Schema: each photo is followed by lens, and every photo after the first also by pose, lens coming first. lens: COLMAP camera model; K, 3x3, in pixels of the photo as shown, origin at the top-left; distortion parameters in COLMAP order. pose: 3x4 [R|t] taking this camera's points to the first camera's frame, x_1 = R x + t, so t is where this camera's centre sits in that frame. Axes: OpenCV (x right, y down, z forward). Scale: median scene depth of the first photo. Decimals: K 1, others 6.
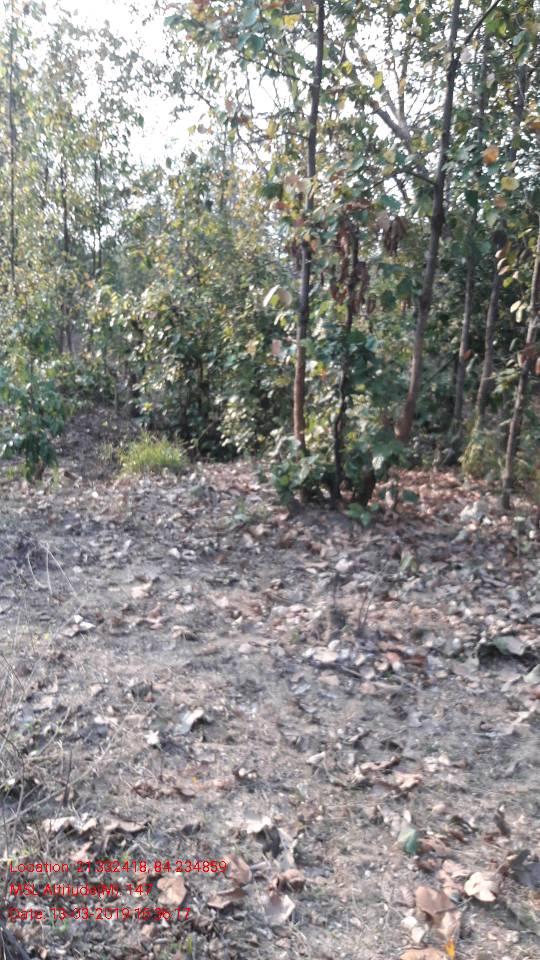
lens RADIAL K [[772.6, 0, 270.0], [0, 772.6, 480.0], [0, 0, 1]] dist [0.101862, -0.260278]
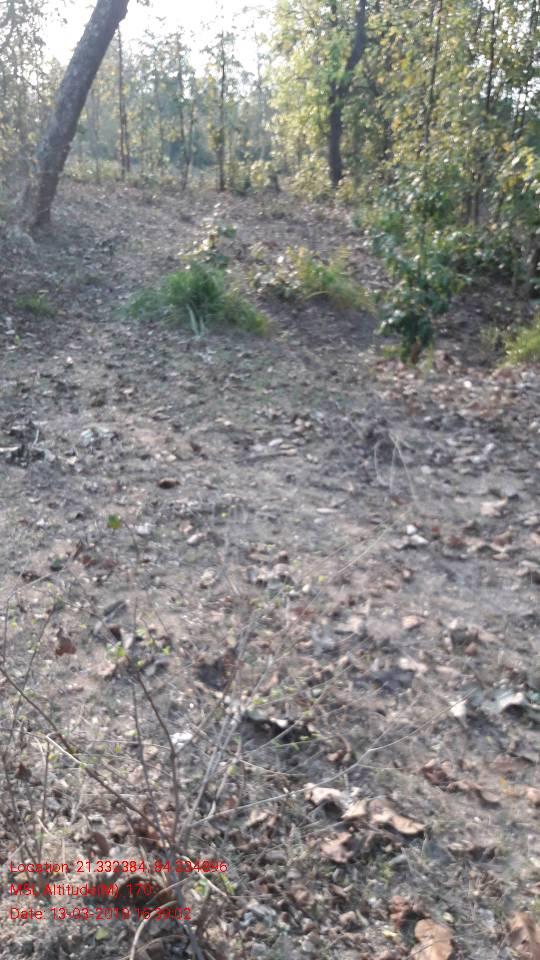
lens RADIAL K [[772.6, 0, 270.0], [0, 772.6, 480.0], [0, 0, 1]] dist [0.101862, -0.260278]
pose [[0.876339, 0.160277, -0.454248, 0.002272], [-0.089586, 0.980798, 0.173234, -0.011772], [0.473291, -0.111117, 0.873870, 0.131967]]
